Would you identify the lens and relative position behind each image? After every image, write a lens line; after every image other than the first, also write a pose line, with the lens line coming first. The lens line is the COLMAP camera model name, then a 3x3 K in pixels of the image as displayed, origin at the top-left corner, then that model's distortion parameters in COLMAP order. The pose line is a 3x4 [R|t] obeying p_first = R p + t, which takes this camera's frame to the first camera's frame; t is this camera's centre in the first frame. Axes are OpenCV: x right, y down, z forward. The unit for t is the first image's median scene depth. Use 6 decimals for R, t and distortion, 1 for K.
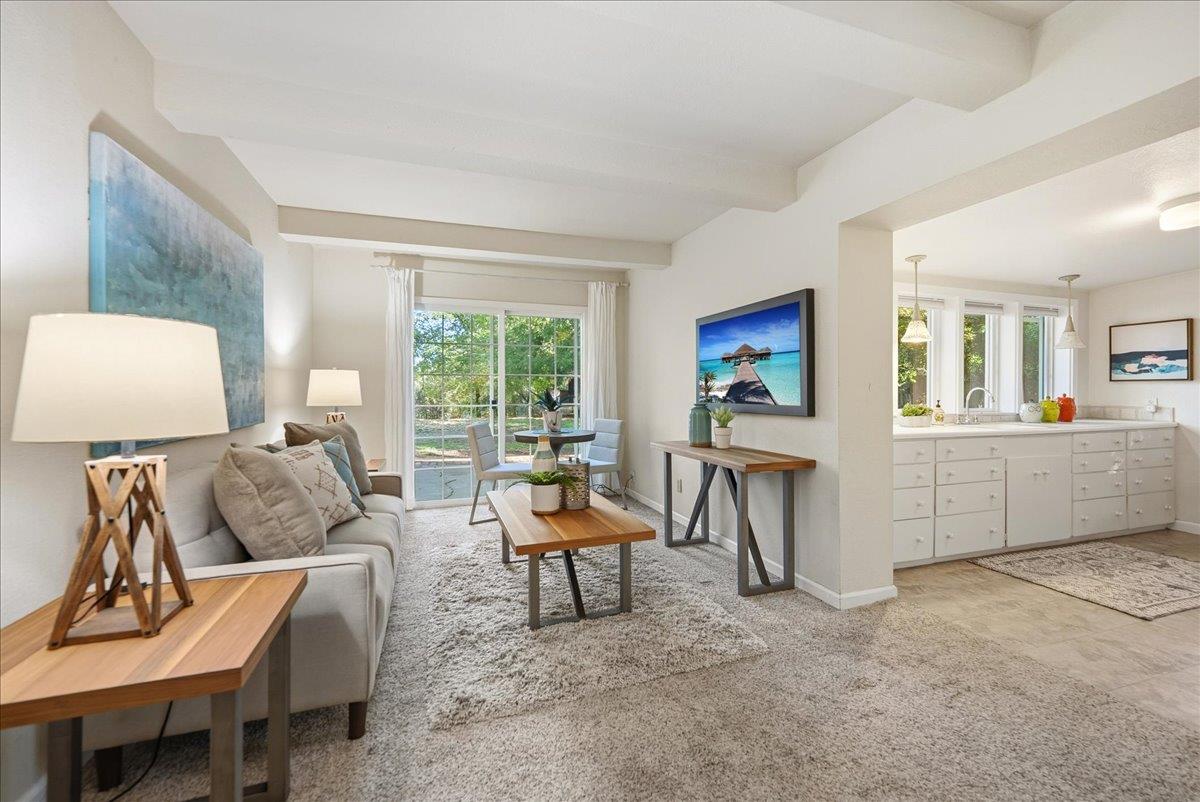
lens RADIAL K [[498.2, 0, 602.9], [0, 498.2, 390.1], [0, 0, 1]] dist [-0.002555, 0.000046]
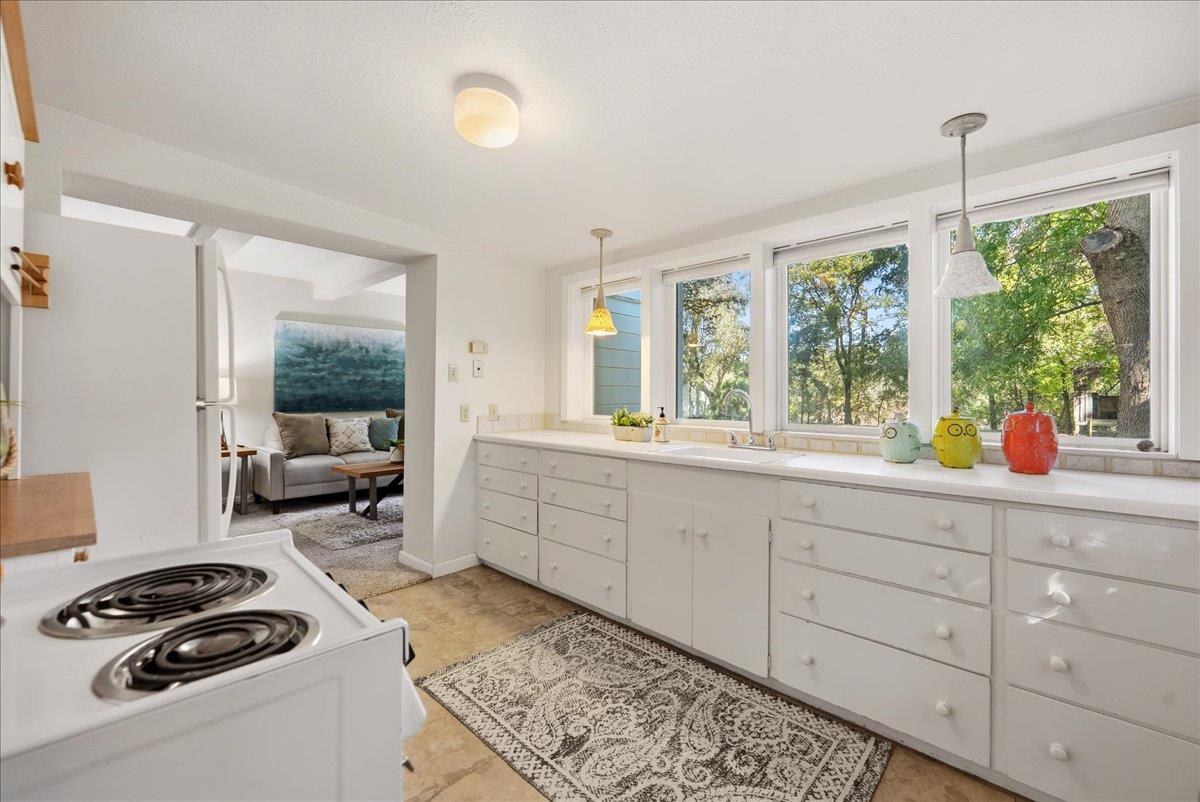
lens RADIAL K [[498.2, 0, 614.7], [0, 498.2, 392.8], [0, 0, 1]] dist [-0.002555, 0.000046]
pose [[0.472994, -0.002954, -0.881061, 1.164508], [-0.003369, 0.999981, -0.005161, 0.002299], [0.881059, 0.005410, 0.472975, 0.538768]]
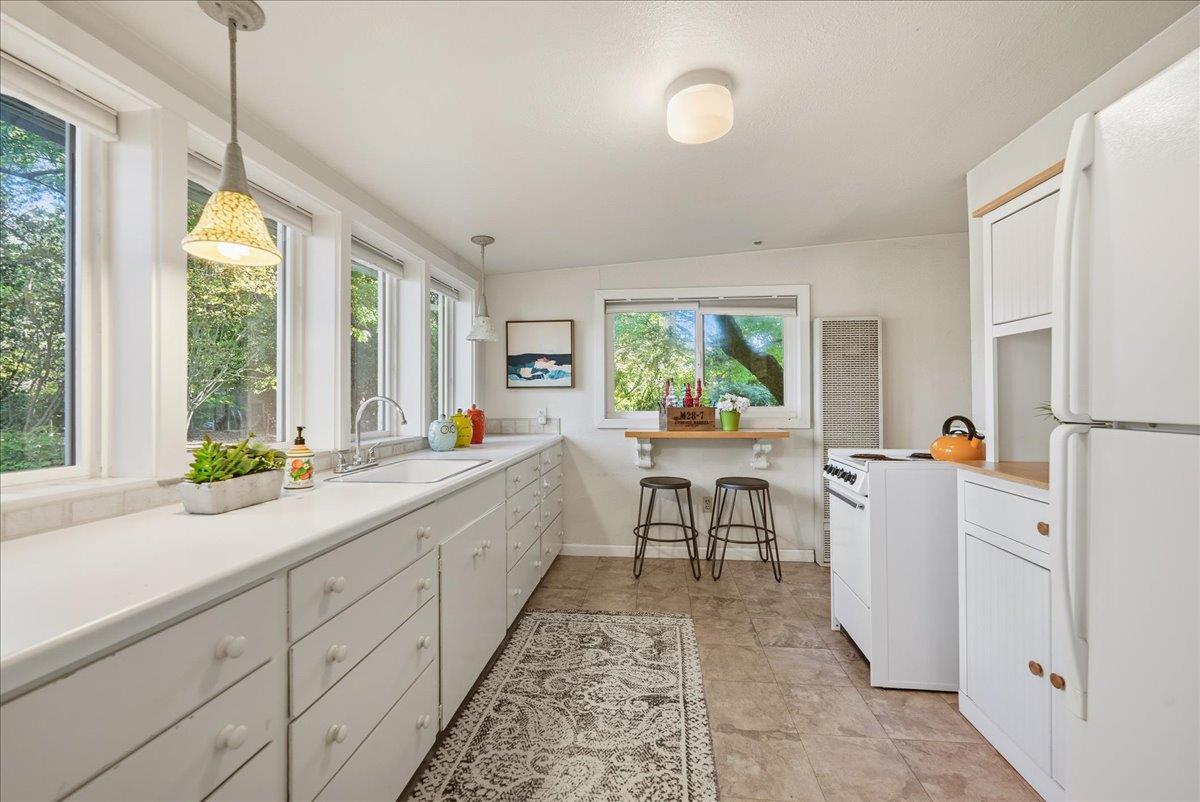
lens RADIAL K [[498.2, 0, 605.7], [0, 498.2, 397.4], [0, 0, 1]] dist [-0.002555, 0.000046]
pose [[0.423621, -0.003384, 0.905833, 0.370313], [0.006752, 0.999977, 0.000578, -0.002588], [-0.905815, 0.005871, 0.423634, 0.541457]]
